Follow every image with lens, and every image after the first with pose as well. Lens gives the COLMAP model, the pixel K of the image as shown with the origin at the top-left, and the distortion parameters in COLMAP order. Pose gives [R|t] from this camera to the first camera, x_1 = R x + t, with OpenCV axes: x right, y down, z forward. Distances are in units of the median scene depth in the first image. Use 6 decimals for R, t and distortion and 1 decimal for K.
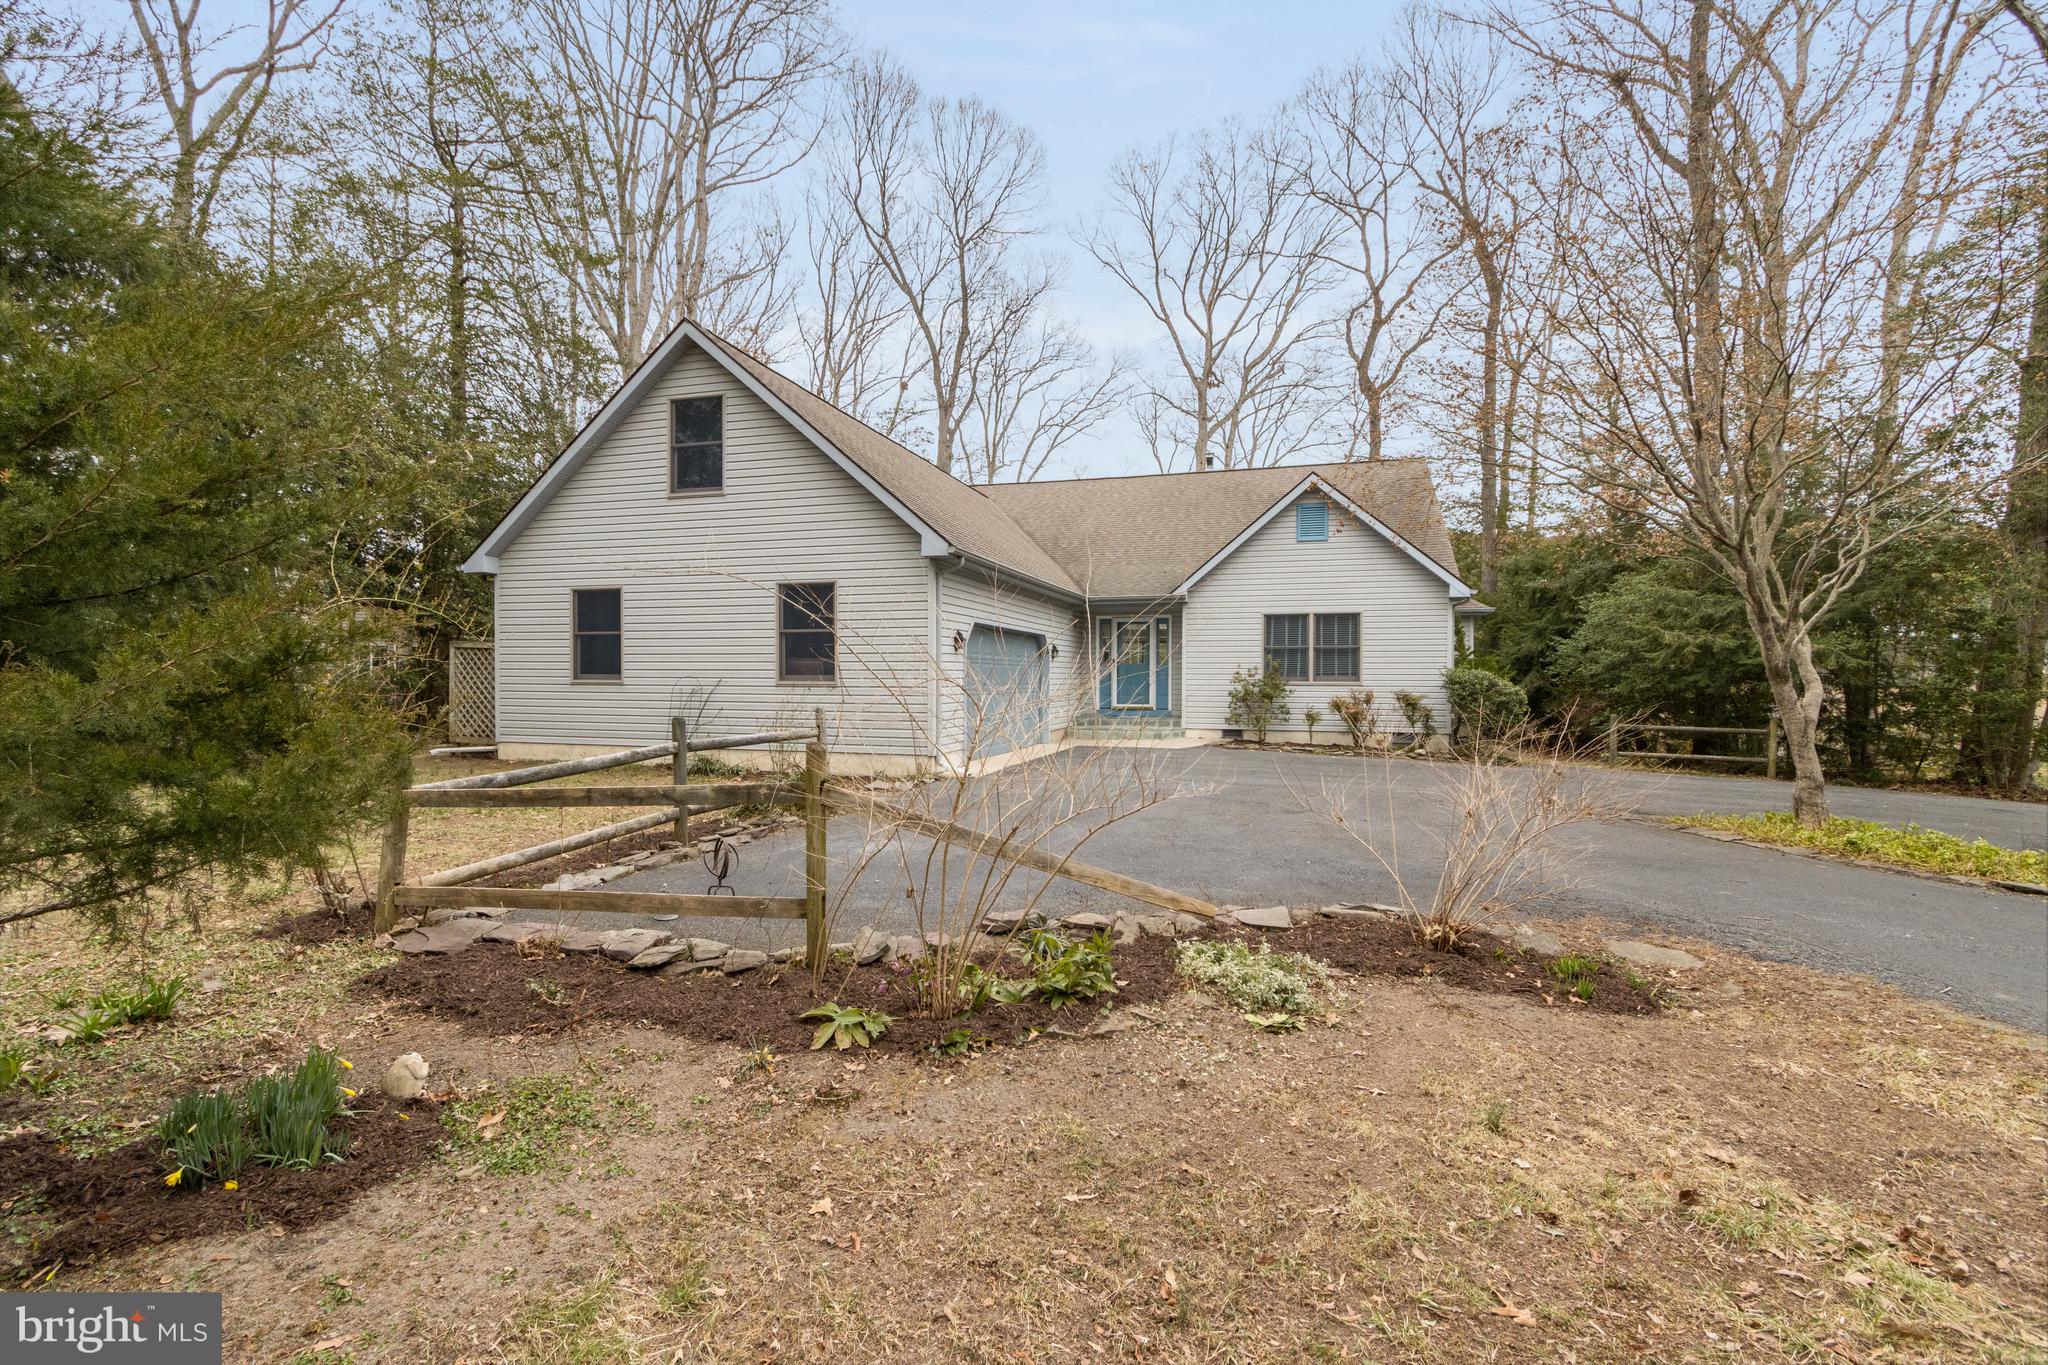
lens RADIAL K [[943.9, 0, 1024.8], [0, 943.9, 635.4], [0, 0, 1]] dist [0.001470, 0.000218]
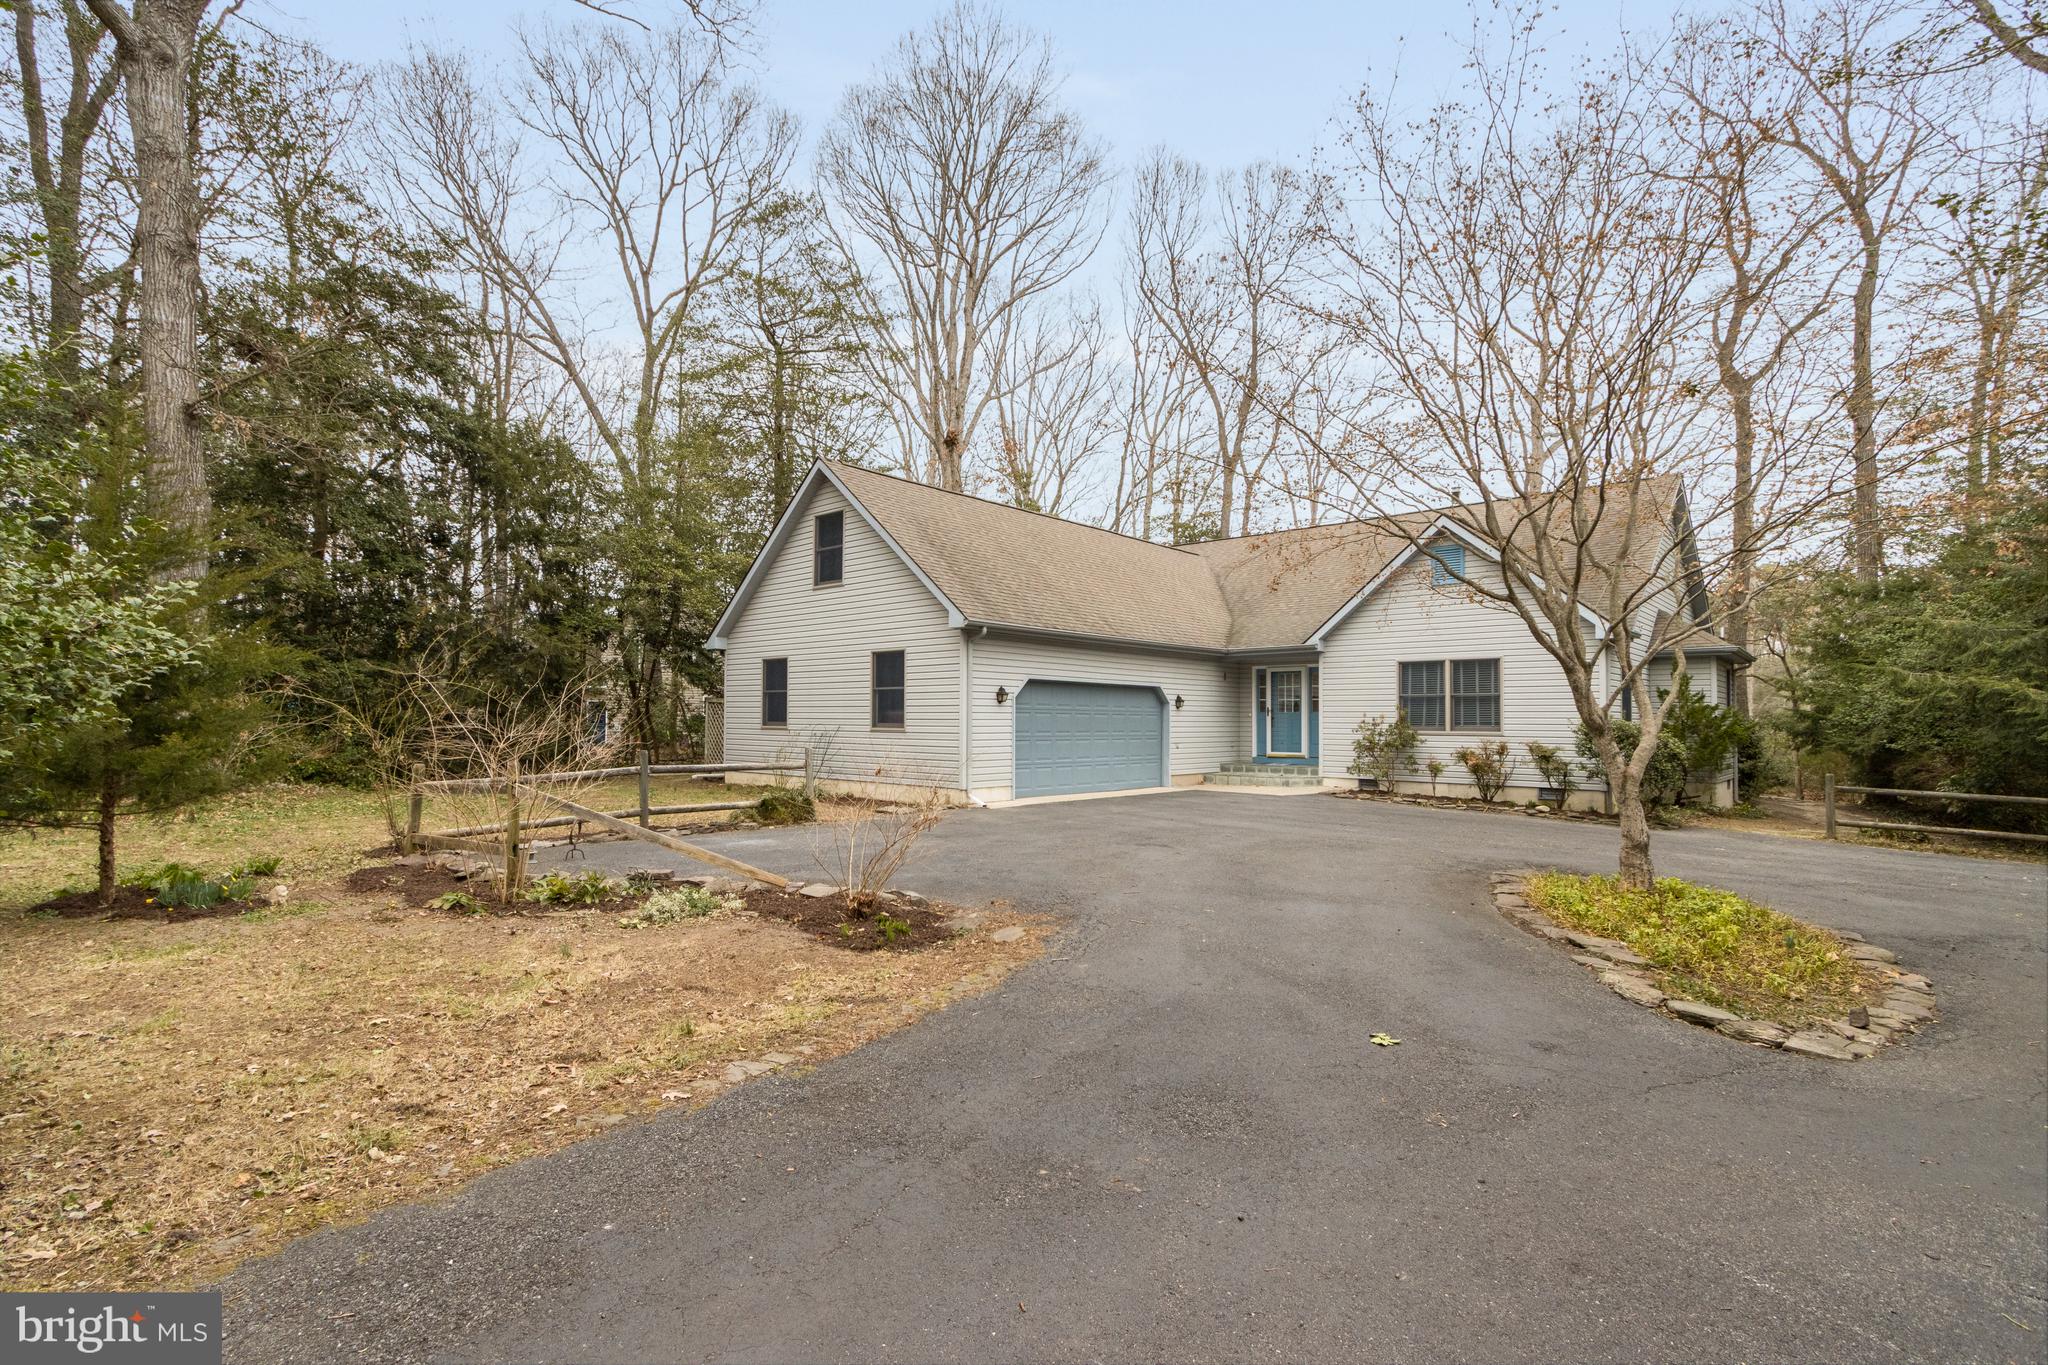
lens RADIAL K [[943.9, 0, 1024.8], [0, 943.9, 635.4], [0, 0, 1]] dist [0.001470, 0.000218]
pose [[0.906271, -0.036479, -0.421120, 0.322431], [0.015364, 0.998454, -0.053425, -0.003661], [0.422418, 0.041948, 0.905430, -0.056808]]
